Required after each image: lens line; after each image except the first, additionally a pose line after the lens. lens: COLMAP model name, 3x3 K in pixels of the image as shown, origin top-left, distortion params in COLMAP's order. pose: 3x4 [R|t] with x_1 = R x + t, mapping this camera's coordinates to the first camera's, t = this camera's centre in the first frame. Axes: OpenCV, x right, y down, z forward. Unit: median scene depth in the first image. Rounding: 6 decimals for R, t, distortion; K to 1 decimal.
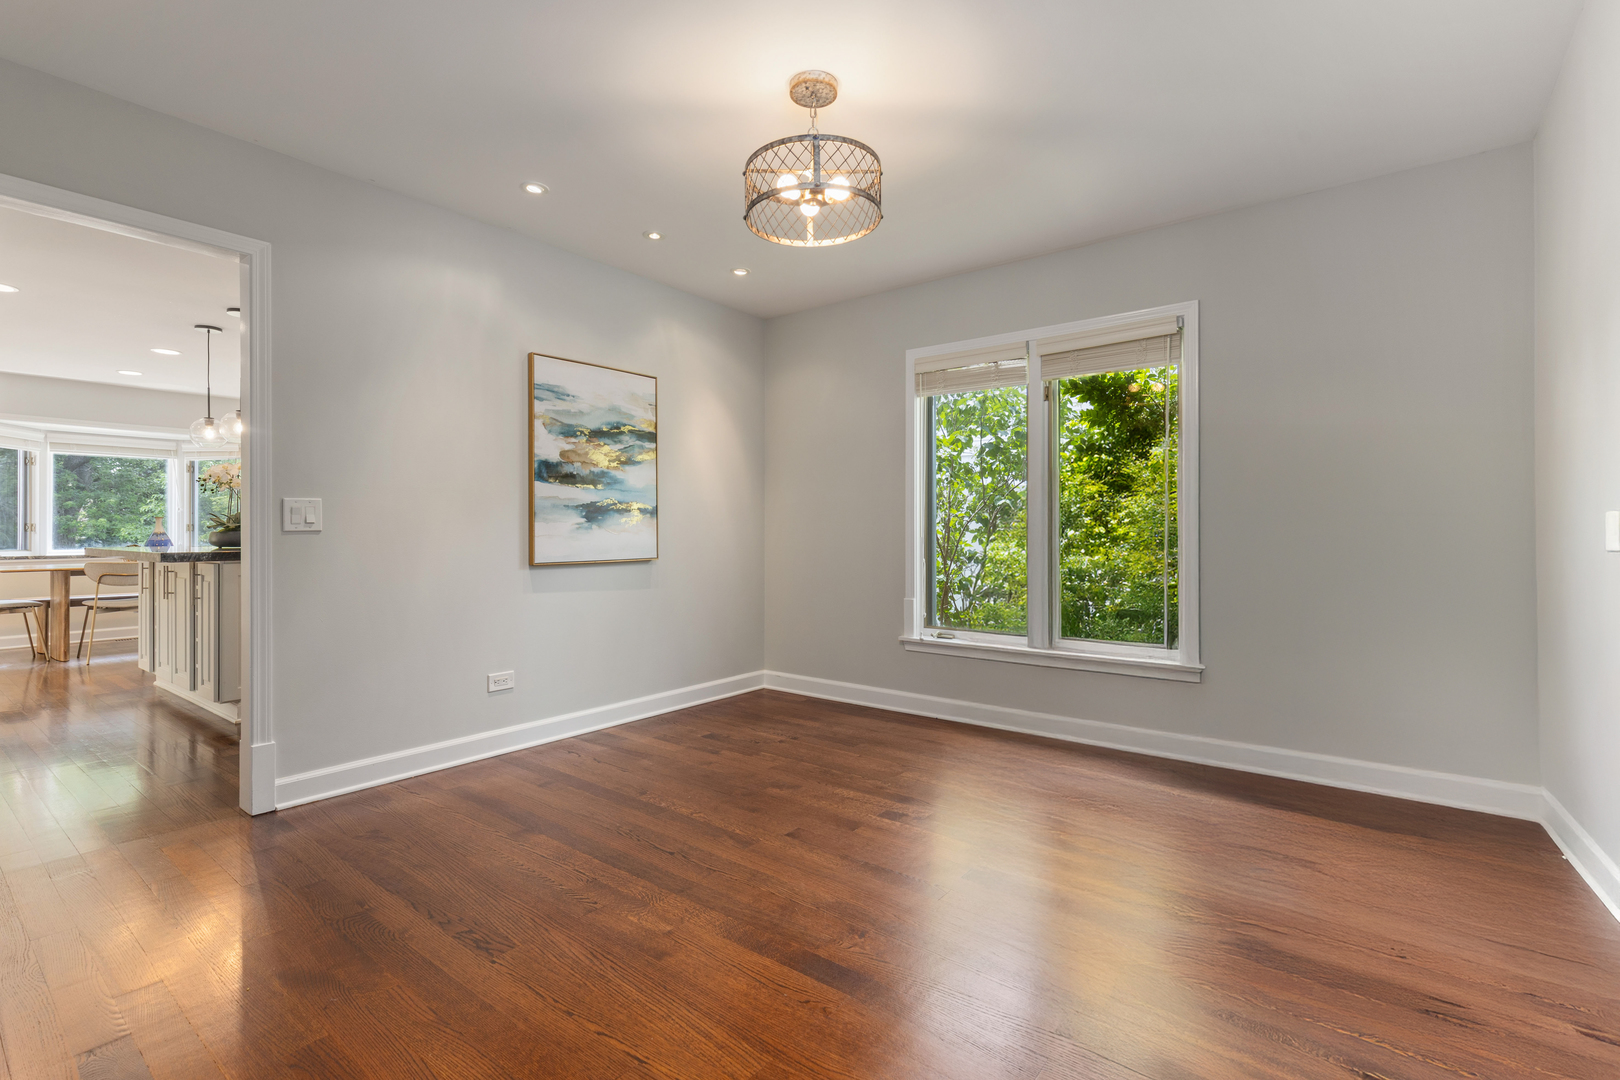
lens RADIAL K [[741.4, 0, 807.9], [0, 741.4, 530.7], [0, 0, 1]] dist [0.007780, -0.000589]
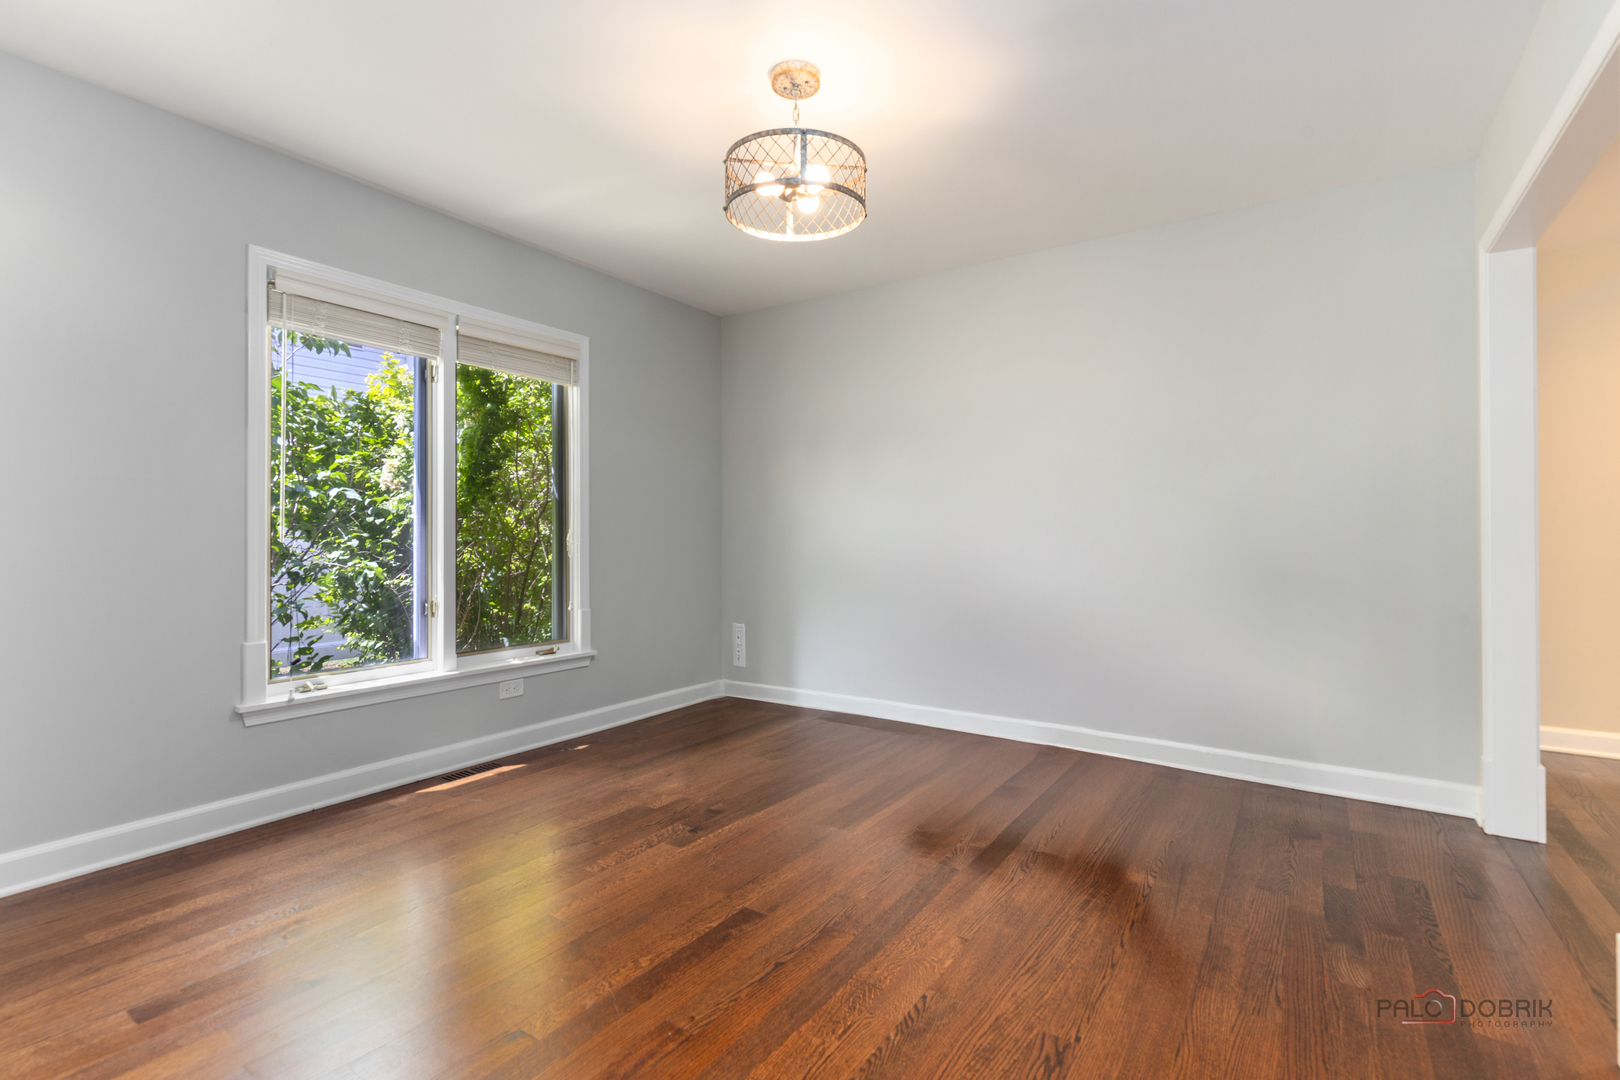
lens RADIAL K [[752.0, 0, 815.4], [0, 752.0, 540.2], [0, 0, 1]] dist [0.003464, -0.000008]
pose [[-0.073020, -0.002638, 0.997327, -0.936389], [-0.003480, 0.999991, 0.002390, 0.004698], [-0.997324, -0.003296, -0.073029, 1.013608]]
